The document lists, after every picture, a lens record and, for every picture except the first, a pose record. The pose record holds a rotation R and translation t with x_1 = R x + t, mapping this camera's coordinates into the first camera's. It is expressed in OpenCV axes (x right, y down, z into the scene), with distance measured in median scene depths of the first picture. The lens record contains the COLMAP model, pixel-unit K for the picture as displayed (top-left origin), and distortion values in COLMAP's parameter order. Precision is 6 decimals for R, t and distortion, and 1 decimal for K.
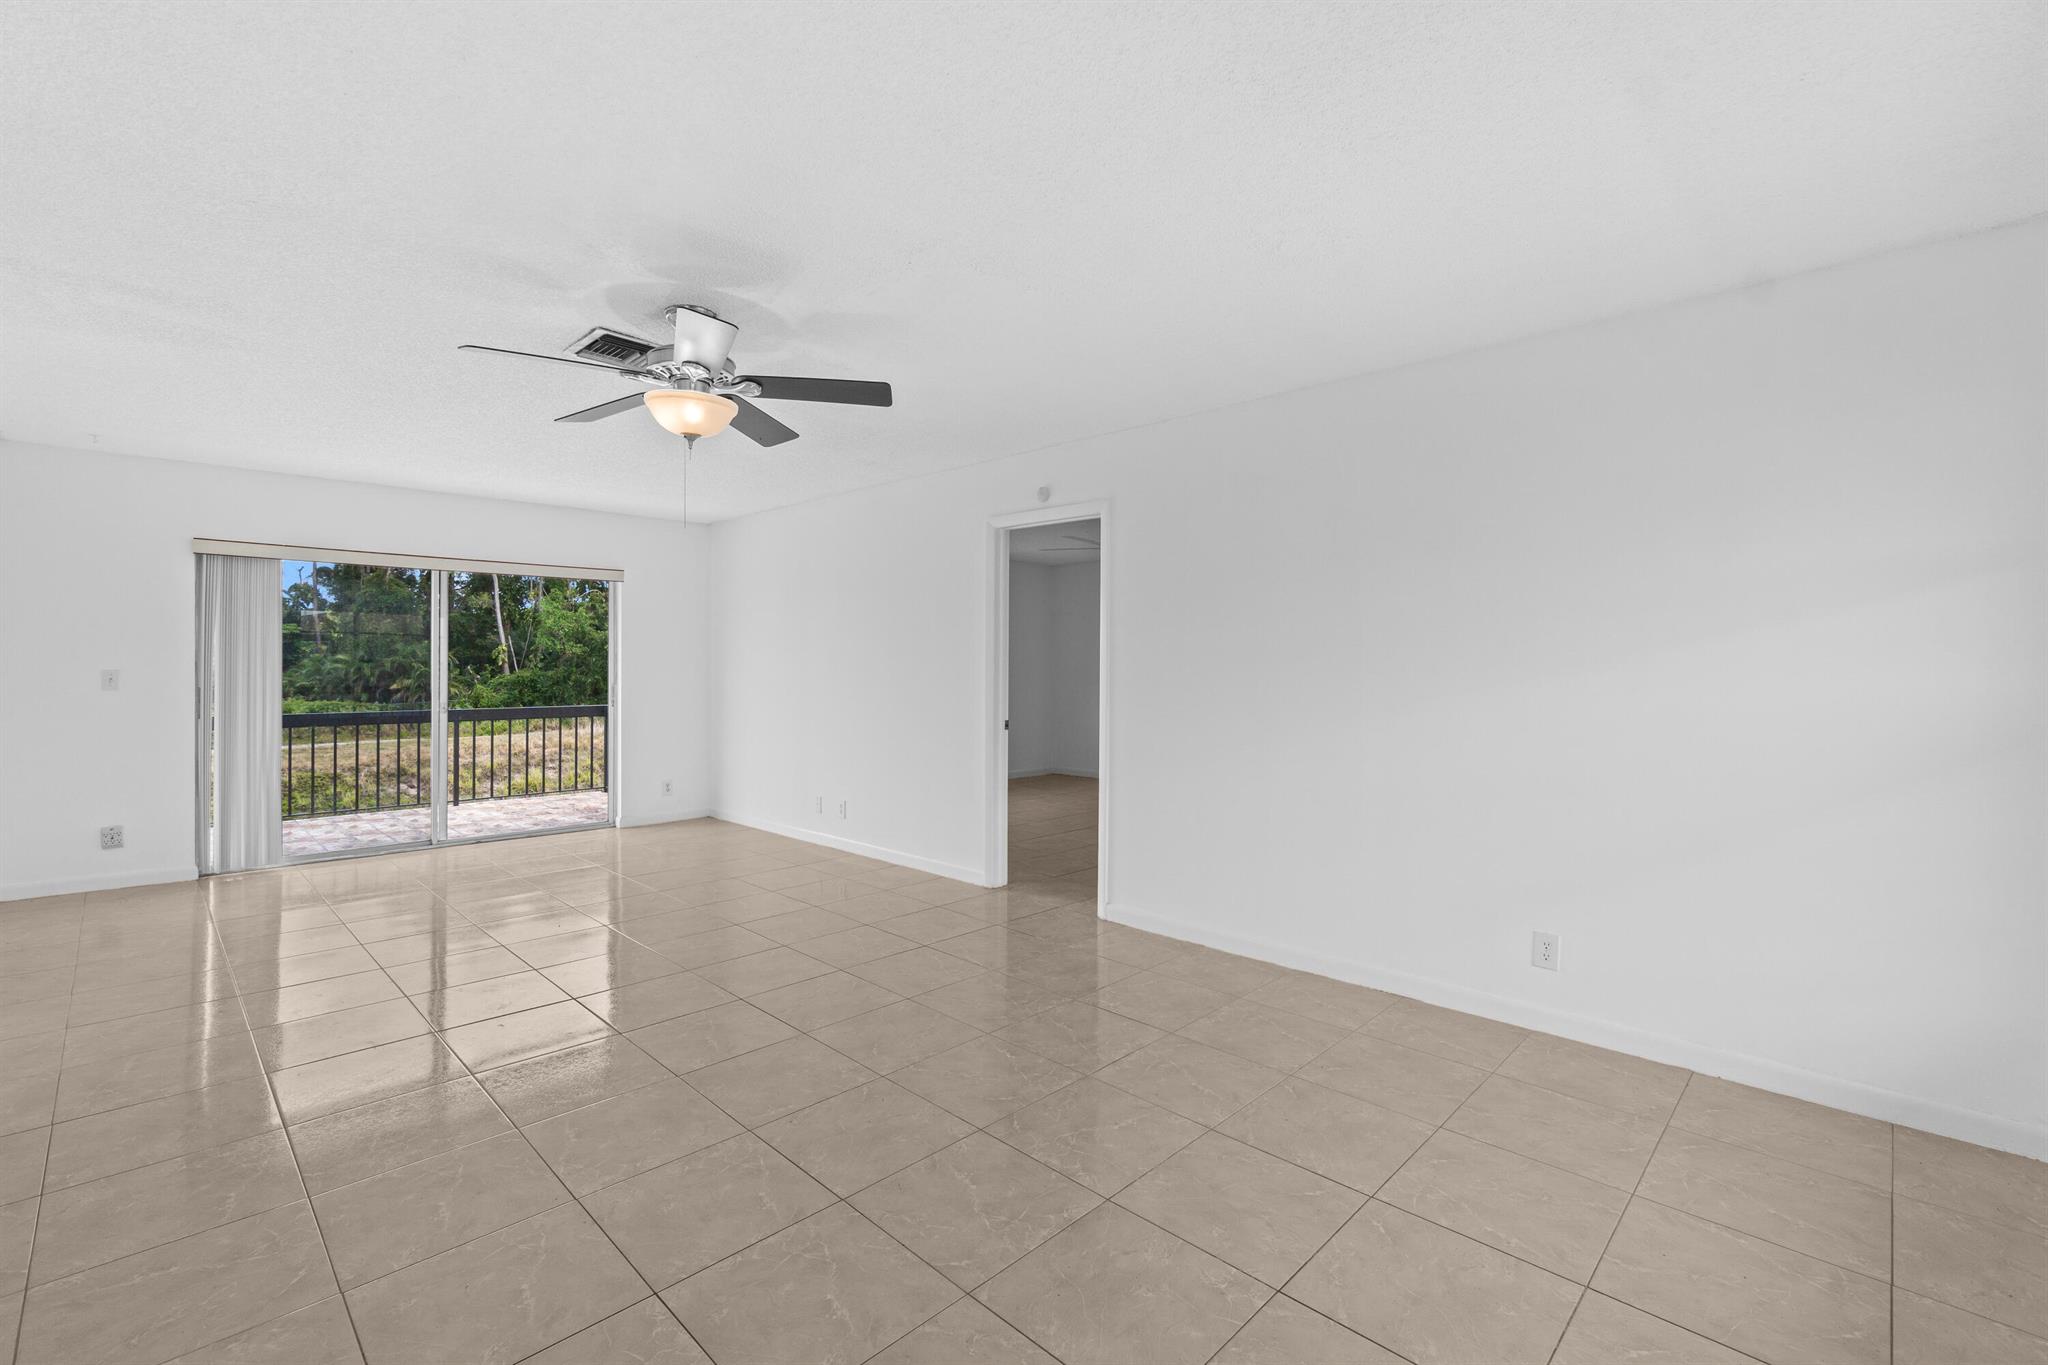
lens RADIAL K [[889.0, 0, 1034.0], [0, 889.0, 670.7], [0, 0, 1]] dist [0.003633, 0.000290]
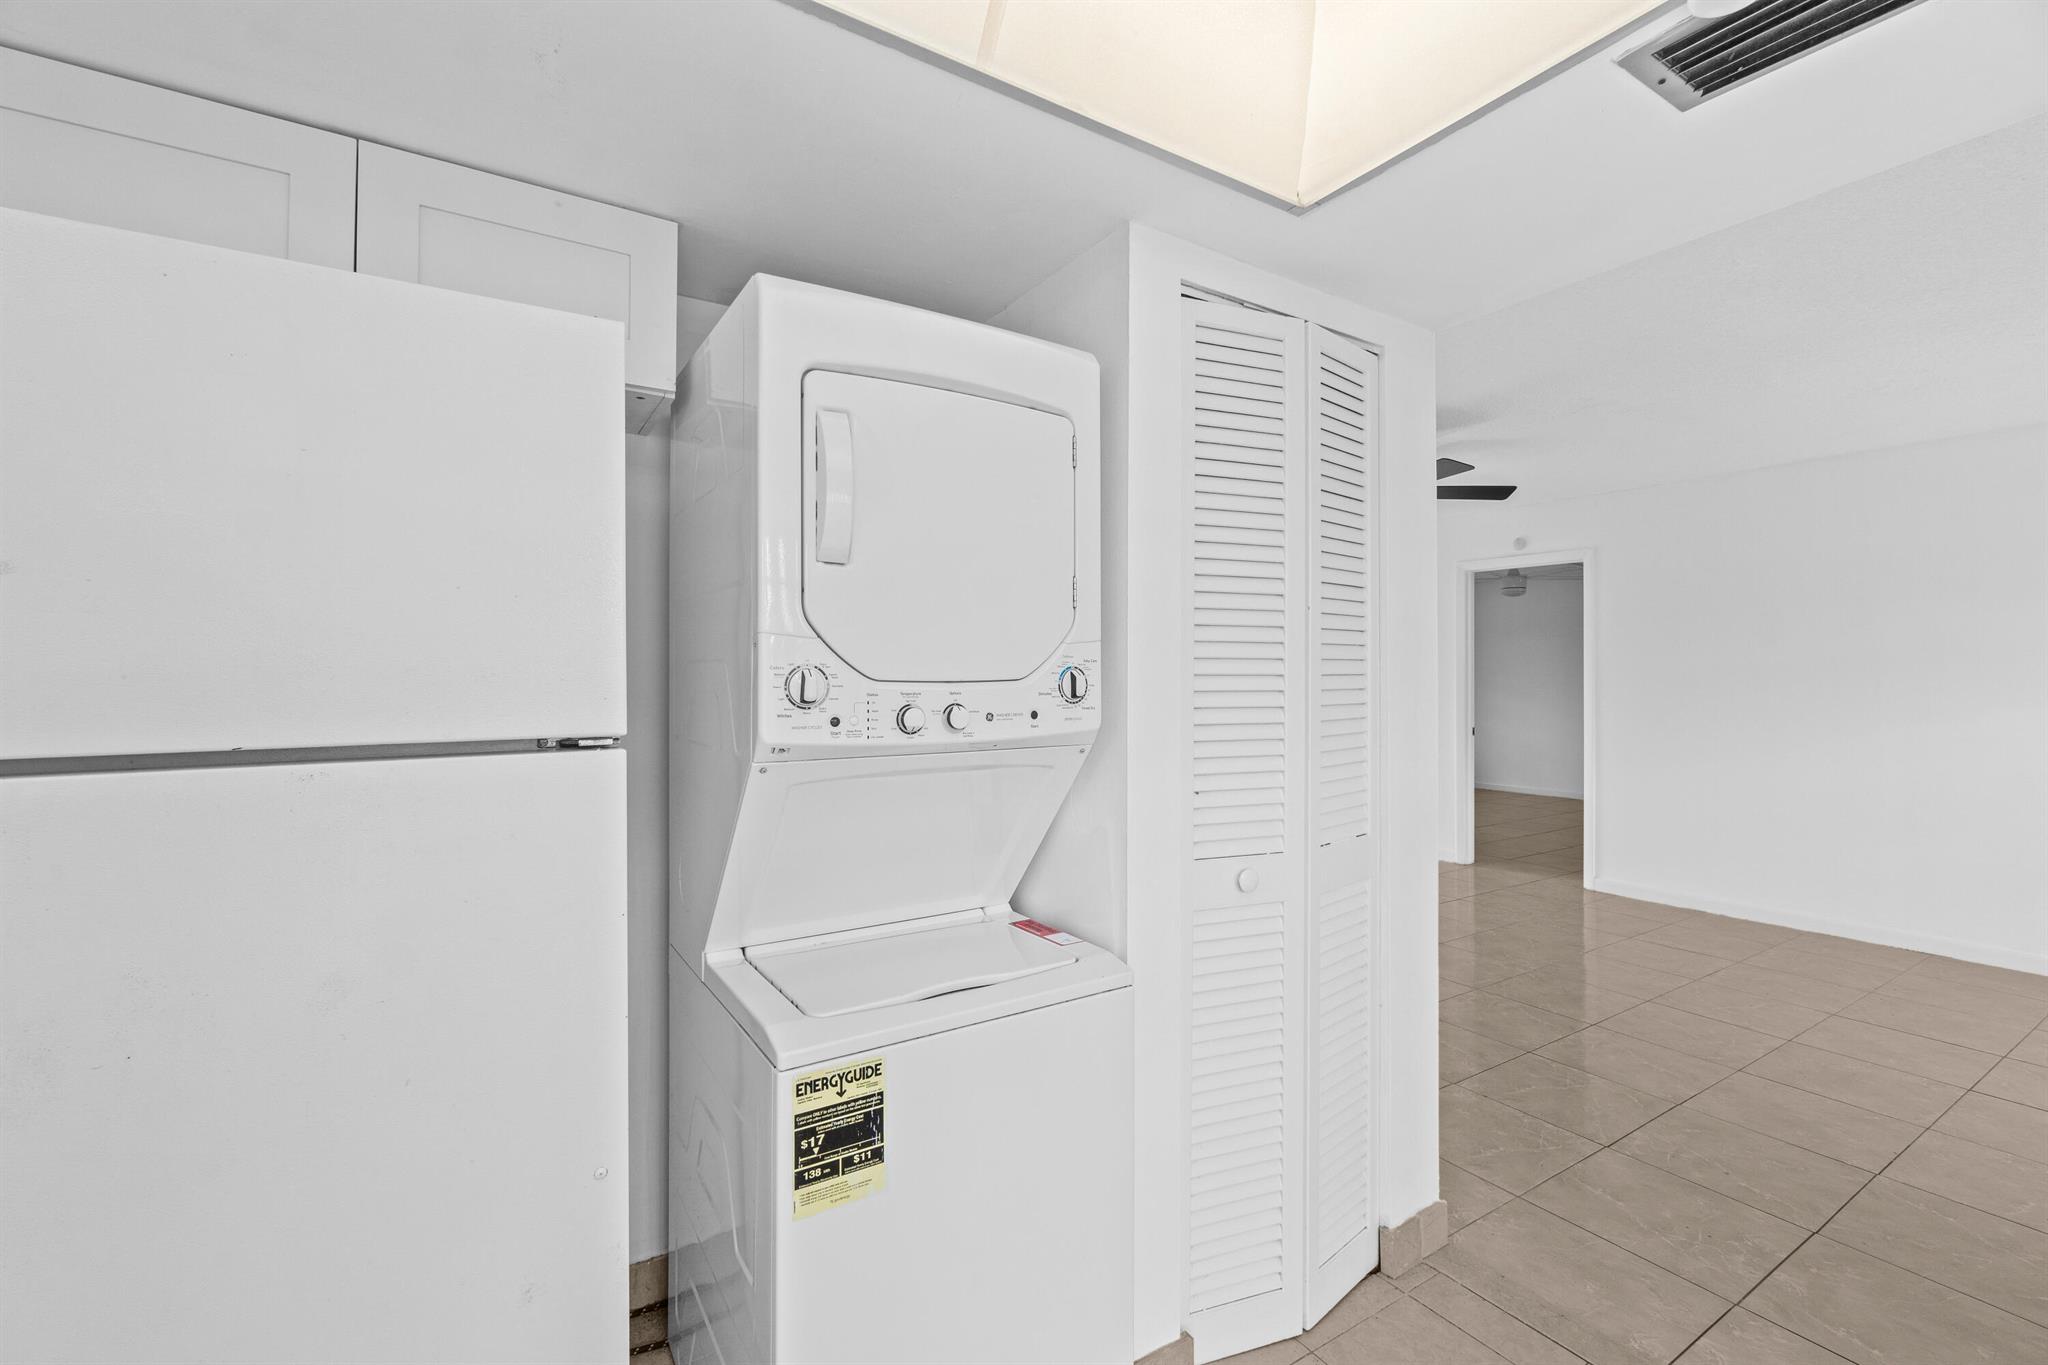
lens RADIAL K [[889.0, 0, 1011.5], [0, 889.0, 682.6], [0, 0, 1]] dist [0.003633, 0.000290]
pose [[0.973400, -0.002168, -0.229102, -0.413622], [0.002061, 0.999998, -0.000702, -0.007453], [0.229103, 0.000211, 0.973402, -0.375216]]
